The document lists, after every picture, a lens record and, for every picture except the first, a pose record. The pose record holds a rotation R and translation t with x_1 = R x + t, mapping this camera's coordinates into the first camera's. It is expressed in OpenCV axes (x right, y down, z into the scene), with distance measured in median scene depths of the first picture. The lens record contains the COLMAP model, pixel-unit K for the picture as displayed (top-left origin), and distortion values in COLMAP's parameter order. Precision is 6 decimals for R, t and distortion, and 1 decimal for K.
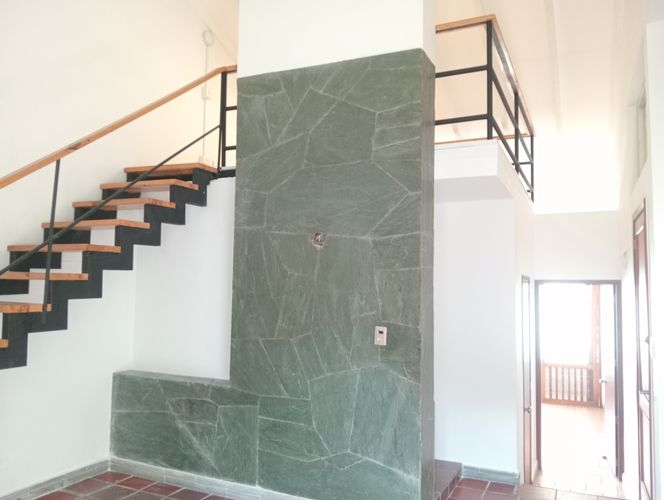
lens RADIAL K [[538.6, 0, 352.5], [0, 538.6, 246.8], [0, 0, 1]] dist [0.092337, -0.171244]
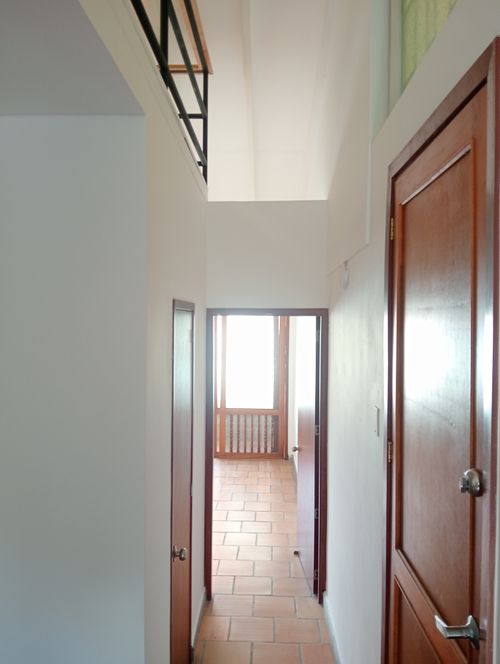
lens RADIAL K [[538.6, 0, 250.0], [0, 538.6, 332.0], [0, 0, 1]] dist [0.092337, -0.171244]
pose [[0.932025, -0.014202, 0.362117, 0.213265], [-0.022067, 0.995154, 0.095825, 0.037153], [-0.361722, -0.097302, 0.927194, 0.549111]]
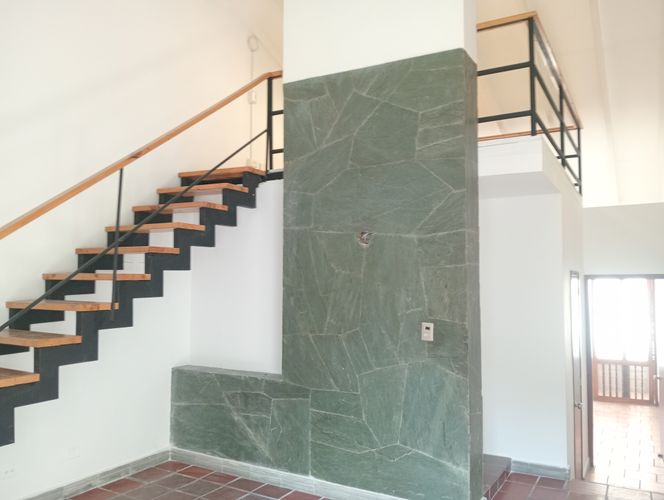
lens RADIAL K [[544.2, 0, 347.6], [0, 544.2, 243.3], [0, 0, 1]] dist [0.077176, -0.174638]
pose [[0.996057, -0.017462, -0.086981, -0.004462], [0.017420, 0.999847, -0.001237, -0.002513], [0.086990, -0.000283, 0.996209, -0.033334]]
